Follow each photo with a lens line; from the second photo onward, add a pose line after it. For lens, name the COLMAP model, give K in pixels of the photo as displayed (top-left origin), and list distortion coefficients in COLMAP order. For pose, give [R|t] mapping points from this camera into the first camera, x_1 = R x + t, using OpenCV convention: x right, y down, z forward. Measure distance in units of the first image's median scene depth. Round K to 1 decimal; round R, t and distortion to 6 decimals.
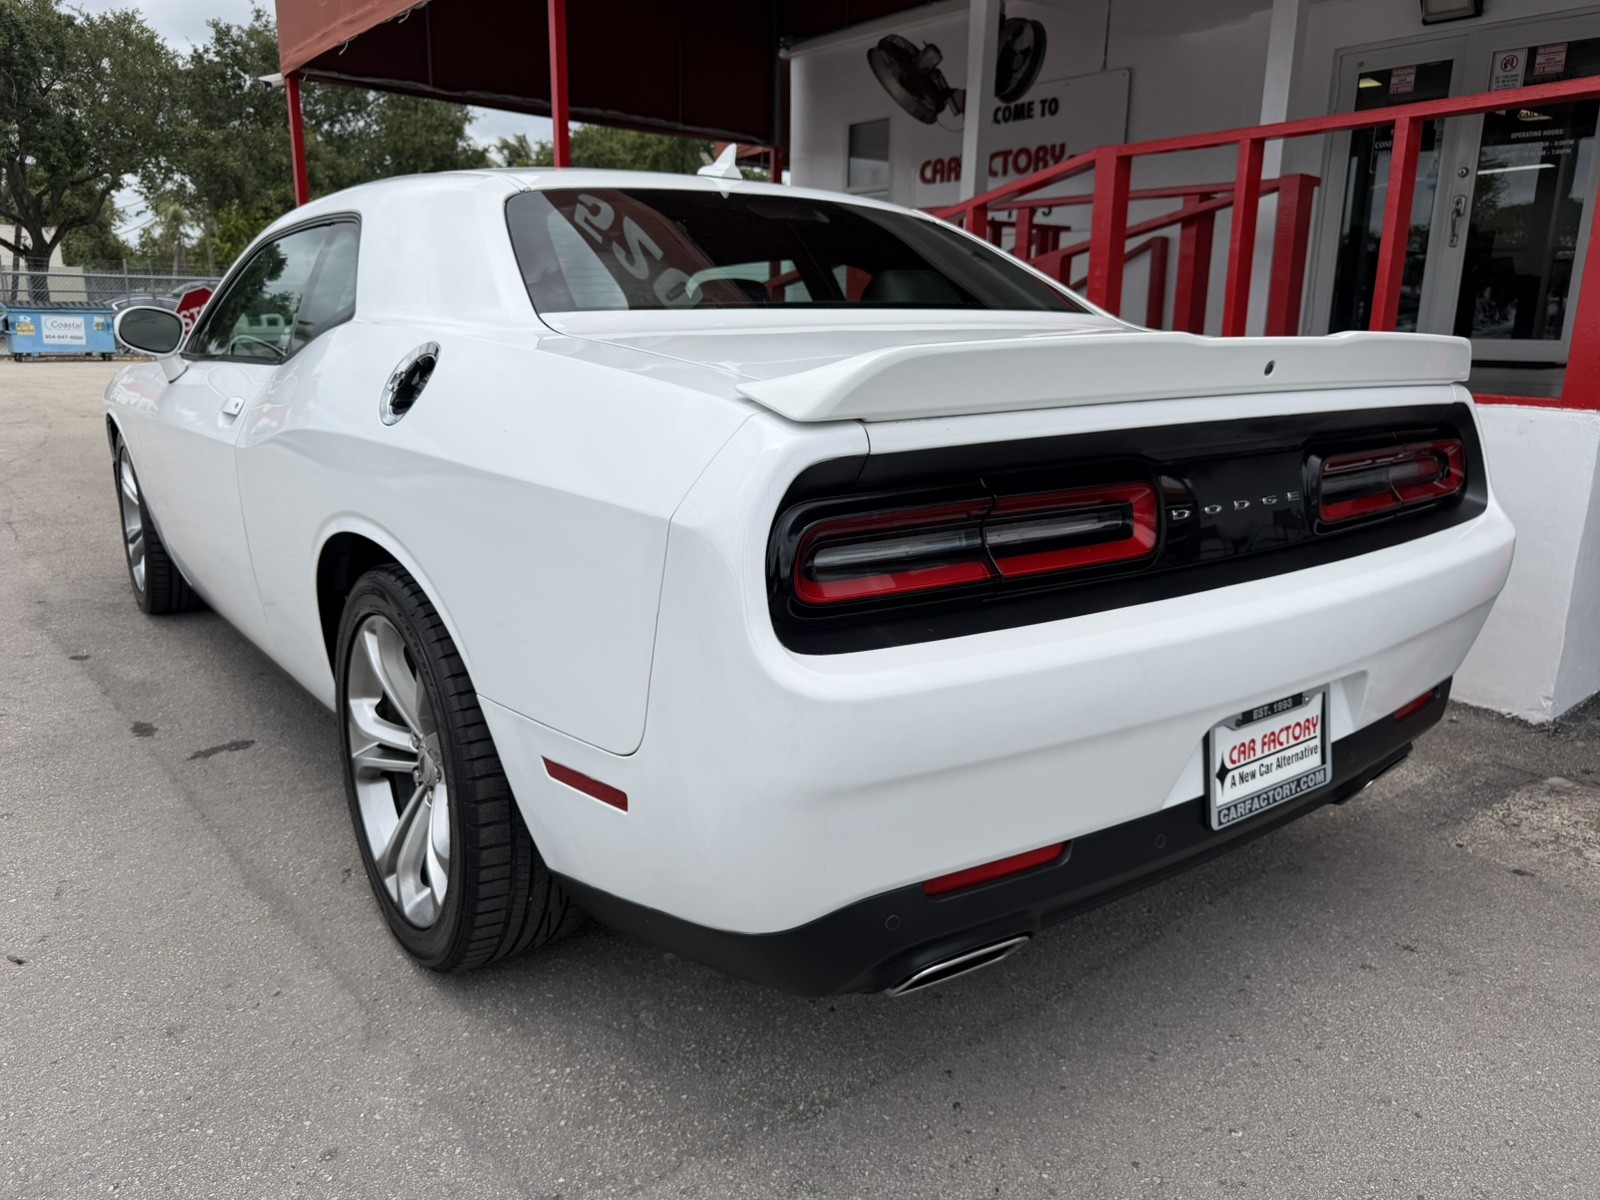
lens RADIAL K [[1147.4, 0, 800.3], [0, 1147.4, 603.9], [0, 0, 1]] dist [-0.003360, -0.001947]
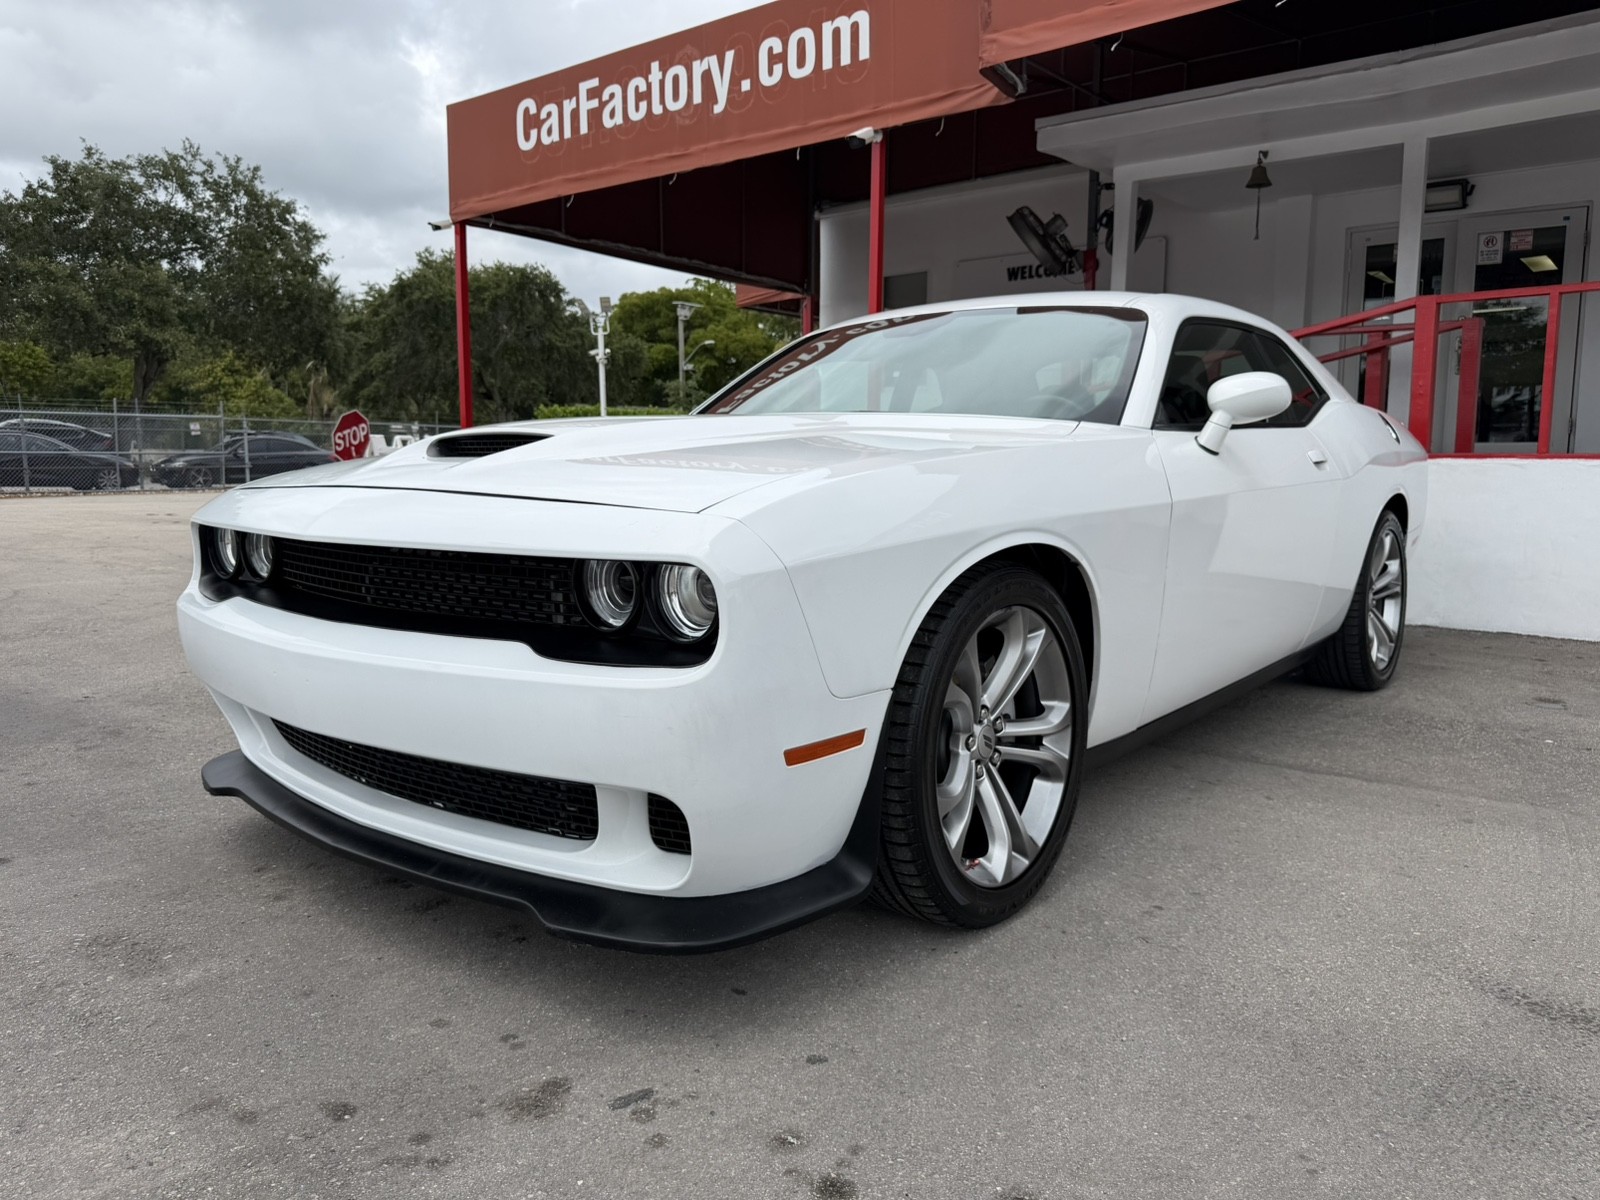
lens RADIAL K [[1144.4, 0, 800.0], [0, 1144.4, 600.0], [0, 0, 1]] dist [-0.001011, -0.005218]
pose [[0.980689, -0.033489, 0.192683, -0.329283], [0.056040, 0.992035, -0.112806, 0.036593], [-0.187371, 0.121426, 0.974755, -0.076695]]
